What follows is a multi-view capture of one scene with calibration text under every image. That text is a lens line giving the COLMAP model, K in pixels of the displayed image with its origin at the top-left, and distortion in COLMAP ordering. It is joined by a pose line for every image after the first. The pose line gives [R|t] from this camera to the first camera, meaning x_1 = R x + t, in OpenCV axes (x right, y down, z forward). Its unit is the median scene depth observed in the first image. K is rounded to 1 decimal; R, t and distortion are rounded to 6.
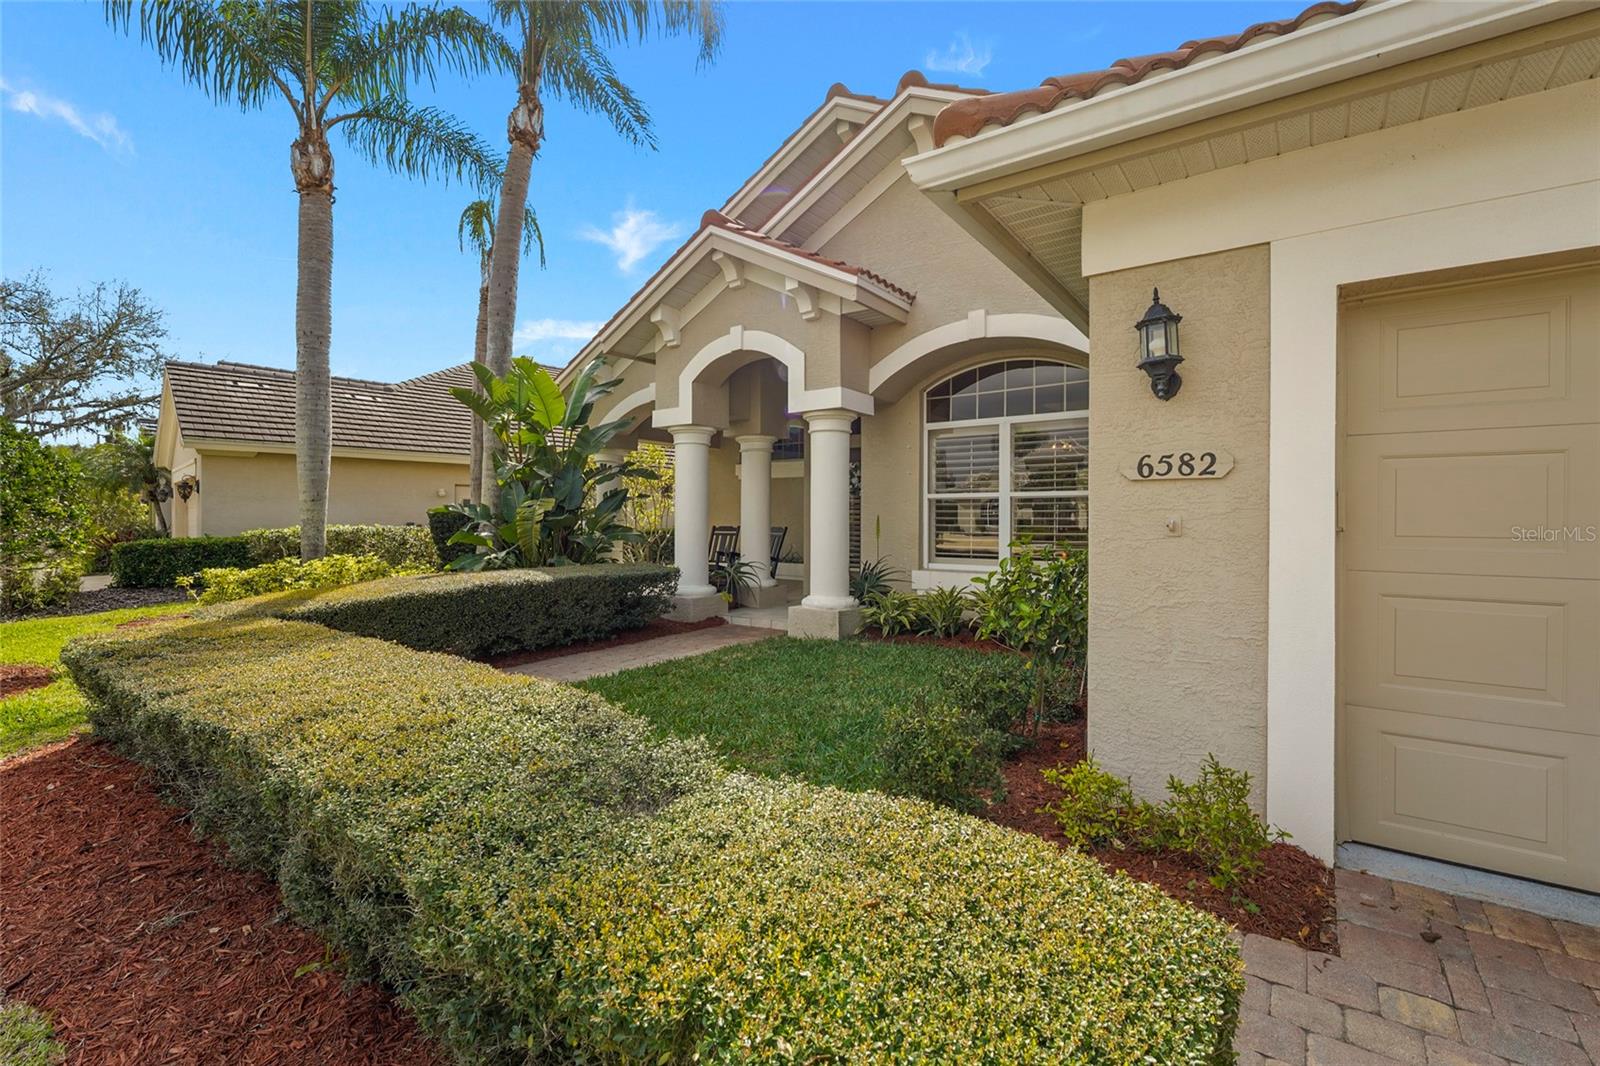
lens RADIAL K [[702.0, 0, 803.7], [0, 702.0, 529.2], [0, 0, 1]] dist [-0.000334, -0.000017]
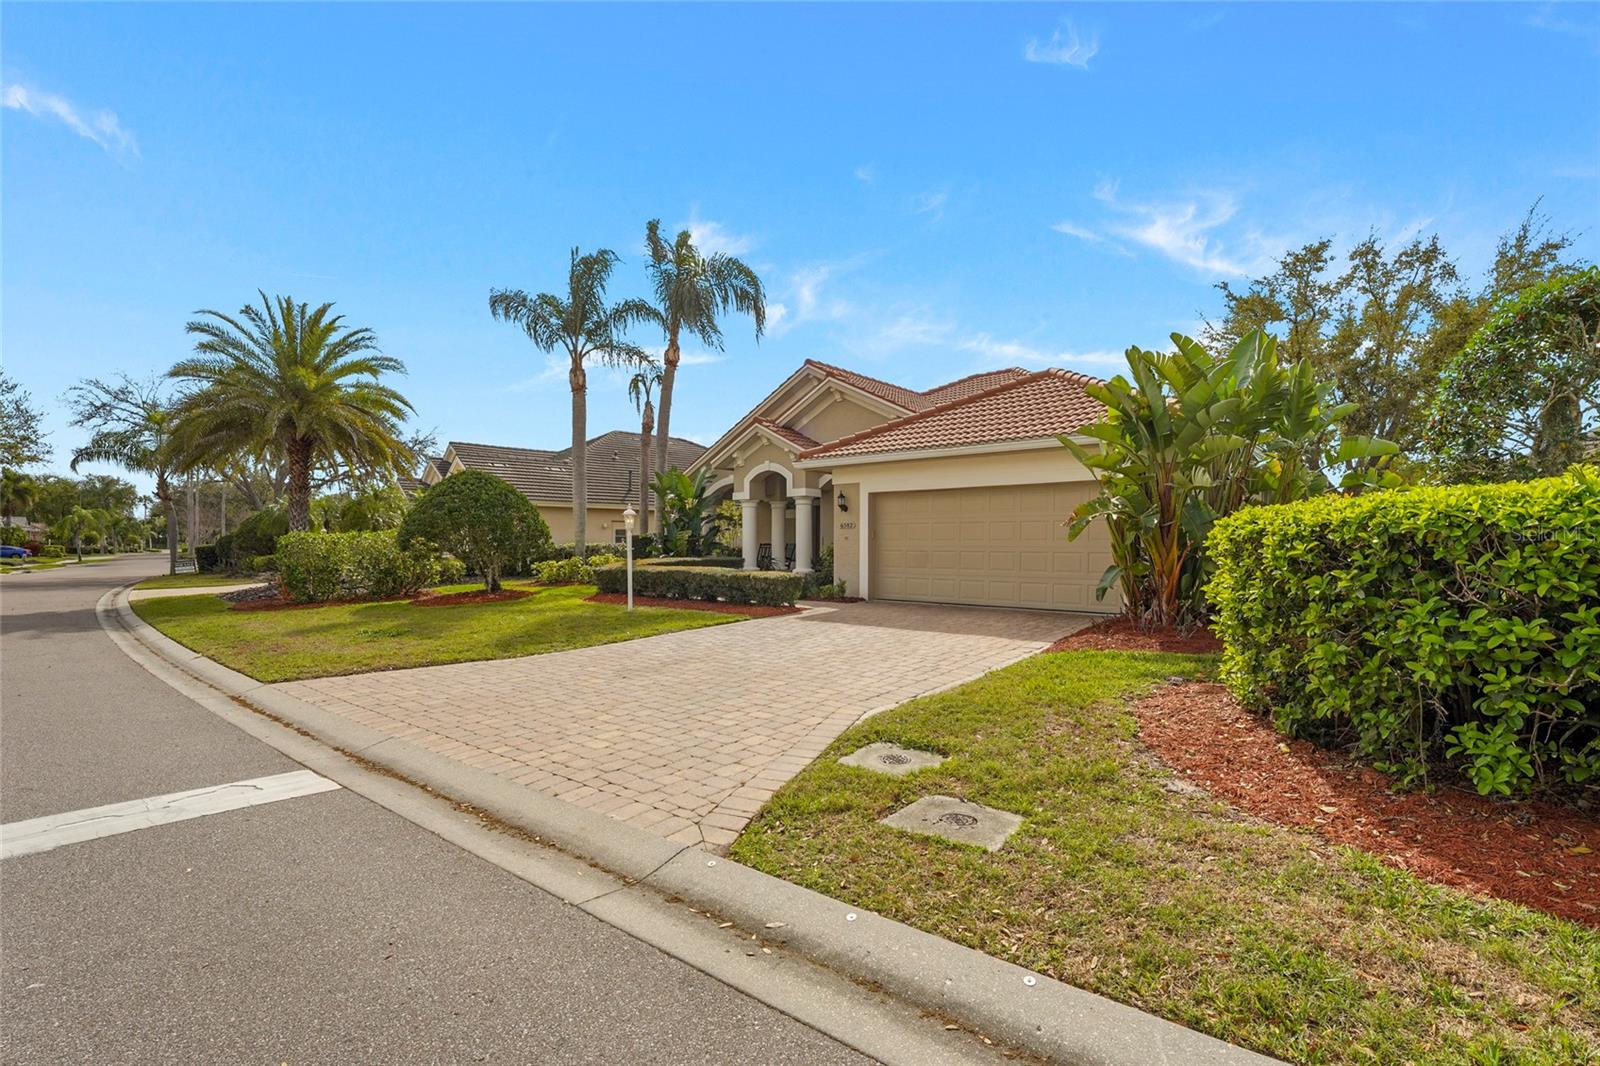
lens RADIAL K [[732.6, 0, 803.7], [0, 732.6, 550.7], [0, 0, 1]] dist [0.000704, -0.000020]
pose [[0.996436, -0.004388, -0.084233, 0.211118], [0.004006, 0.999981, -0.004698, 0.034345], [0.084252, 0.004344, 0.996435, -1.326270]]
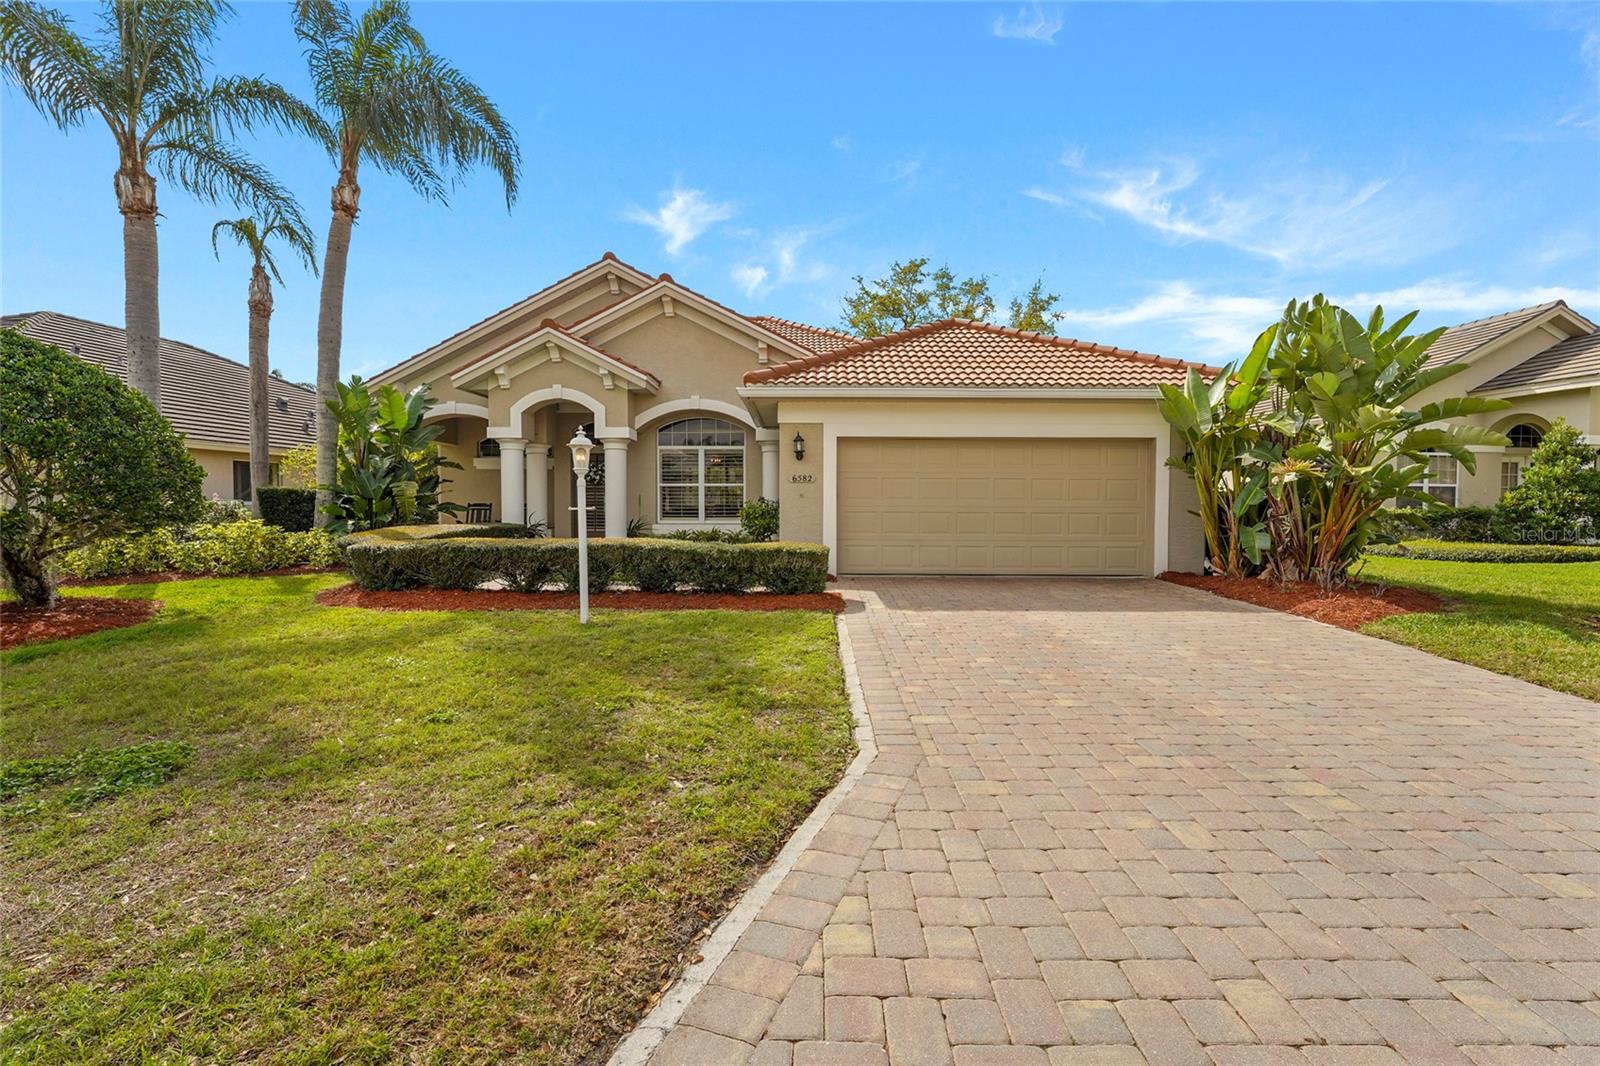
lens RADIAL K [[709.1, 0, 800.1], [0, 709.1, 522.0], [0, 0, 1]] dist [0.001089, 0.000381]
pose [[0.820782, -0.012243, 0.571110, -0.516427], [0.008536, 0.999922, 0.009168, 0.032669], [-0.571178, -0.002650, 0.820822, -0.659438]]
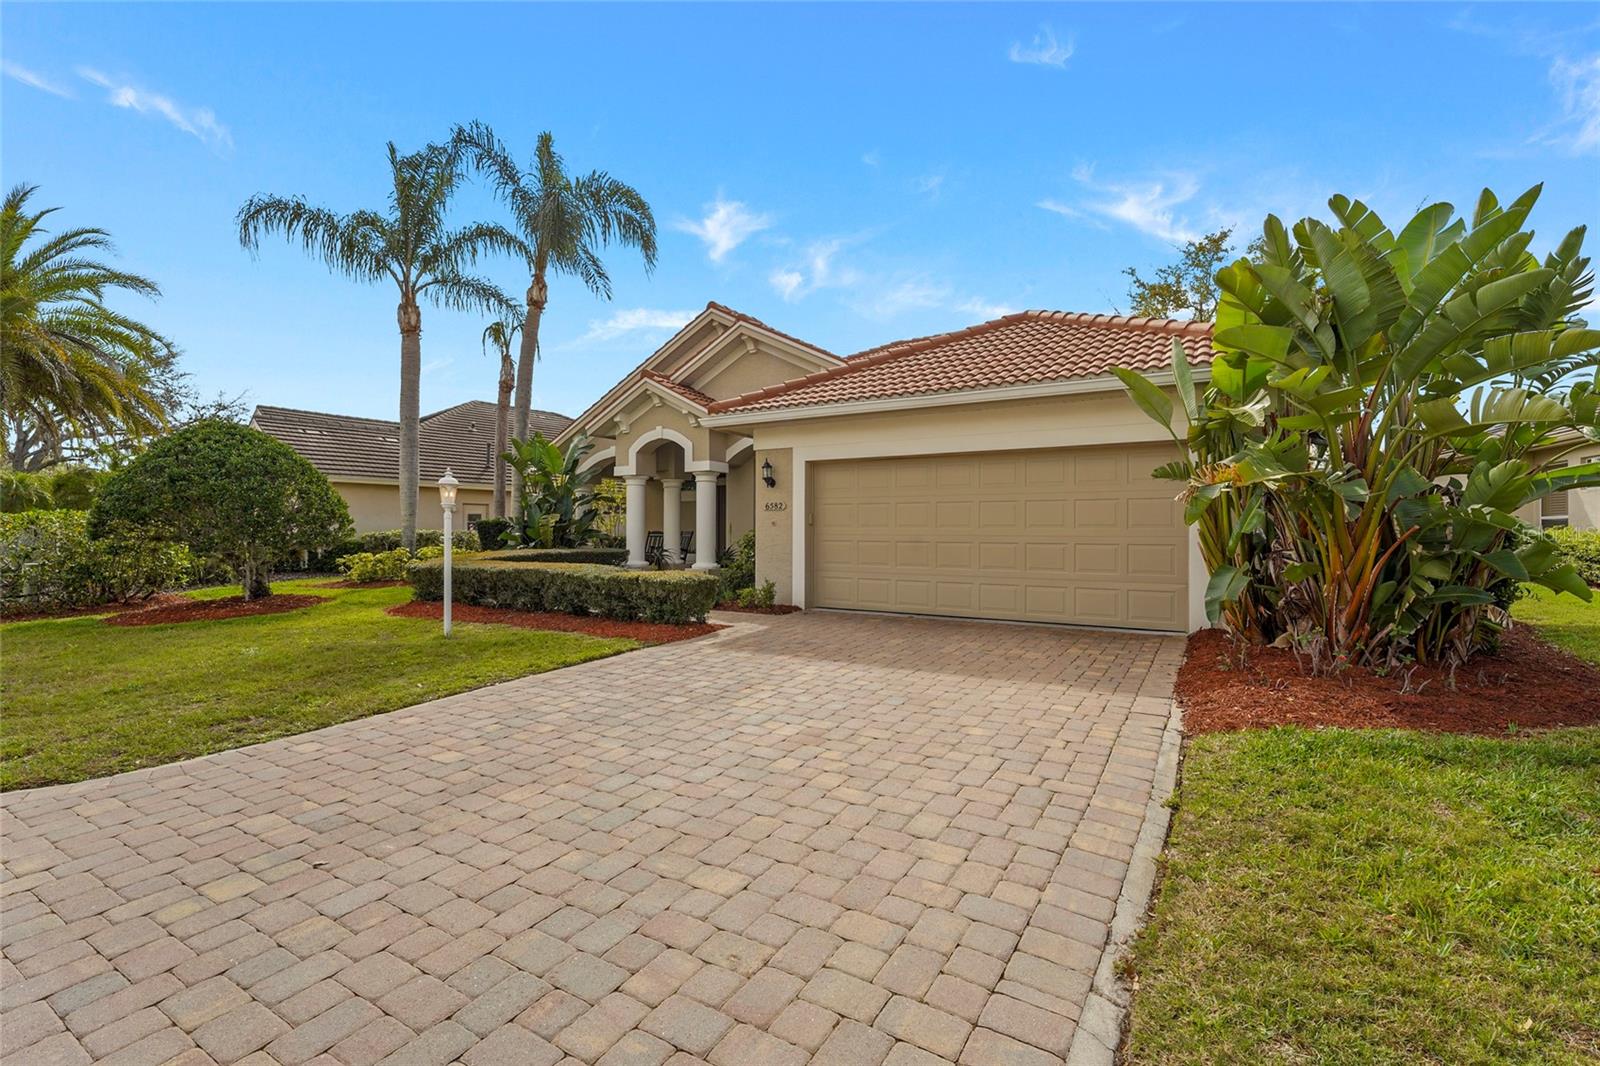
lens RADIAL K [[702.0, 0, 803.7], [0, 702.0, 529.2], [0, 0, 1]] dist [-0.000334, -0.000017]
pose [[0.996748, -0.001107, 0.080579, 0.124786], [0.002674, 0.999809, -0.019341, 0.030628], [-0.080542, 0.019494, 0.996561, -0.827806]]
